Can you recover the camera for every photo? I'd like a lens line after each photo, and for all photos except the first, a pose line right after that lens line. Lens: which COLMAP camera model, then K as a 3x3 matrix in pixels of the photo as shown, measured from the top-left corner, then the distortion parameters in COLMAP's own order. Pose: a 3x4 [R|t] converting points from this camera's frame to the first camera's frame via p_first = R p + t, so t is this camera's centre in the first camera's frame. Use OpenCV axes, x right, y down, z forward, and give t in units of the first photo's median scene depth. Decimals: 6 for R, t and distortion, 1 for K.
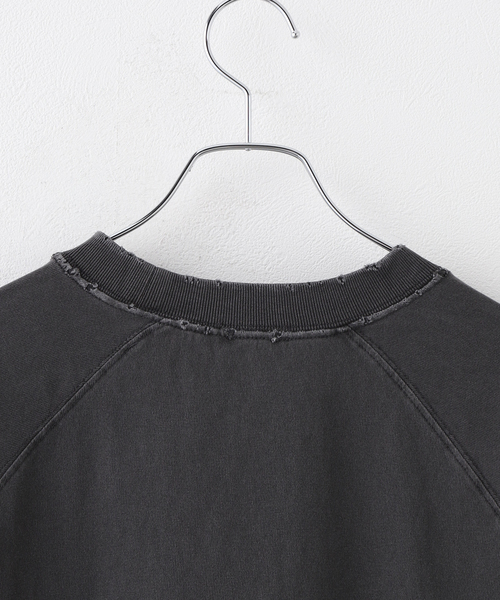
lens RADIAL K [[2183.7, 0, 252.6], [0, 2183.7, 302.1], [0, 0, 1]] dist [-0.037476, 0.000000]
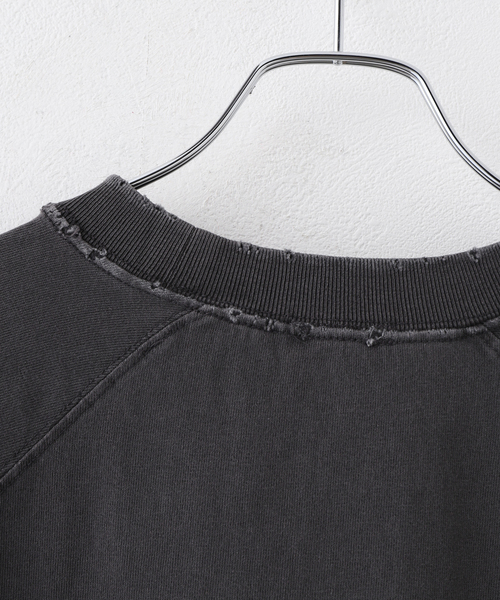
lens RADIAL K [[2183.7, 0, 248.3], [0, 2183.7, 295.8], [0, 0, 1]] dist [-0.037476, 0.000000]
pose [[0.999134, 0.030770, -0.027996, -0.008983], [-0.031425, 0.999235, -0.023261, 0.019620], [0.027259, 0.024120, 0.999337, 0.339891]]
